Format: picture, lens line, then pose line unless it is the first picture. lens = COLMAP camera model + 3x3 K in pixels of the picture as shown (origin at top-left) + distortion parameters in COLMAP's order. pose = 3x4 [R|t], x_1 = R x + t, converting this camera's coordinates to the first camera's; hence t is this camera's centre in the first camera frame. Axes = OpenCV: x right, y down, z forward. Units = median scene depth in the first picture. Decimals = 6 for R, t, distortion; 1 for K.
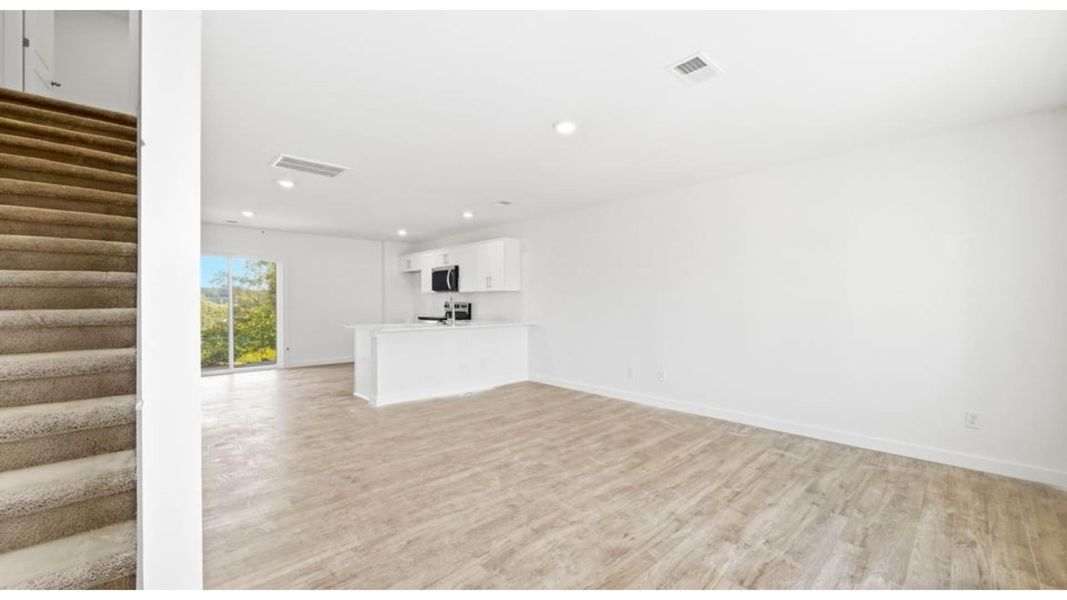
lens RADIAL K [[406.1, 0, 533.5], [0, 406.1, 300.0], [0, 0, 1]] dist [-0.000601, -0.000015]
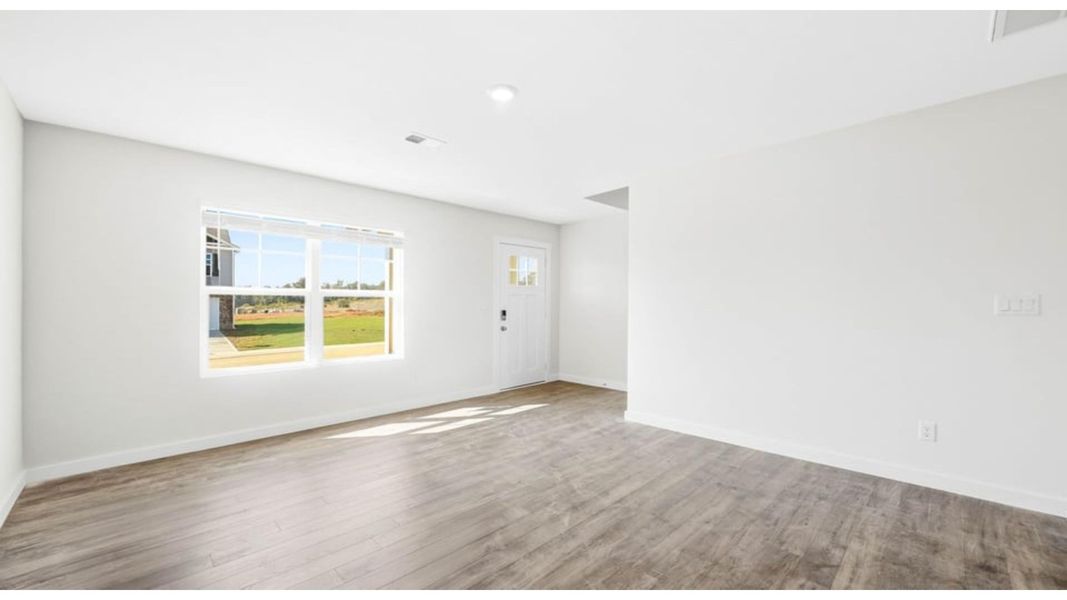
lens RADIAL K [[406.1, 0, 533.5], [0, 406.1, 300.0], [0, 0, 1]] dist [-0.000601, -0.000015]
pose [[-0.999778, 0.003864, -0.020710, 0.034480], [0.004176, 0.999878, -0.015037, 0.009005], [0.020649, -0.015120, -0.999672, 2.079516]]
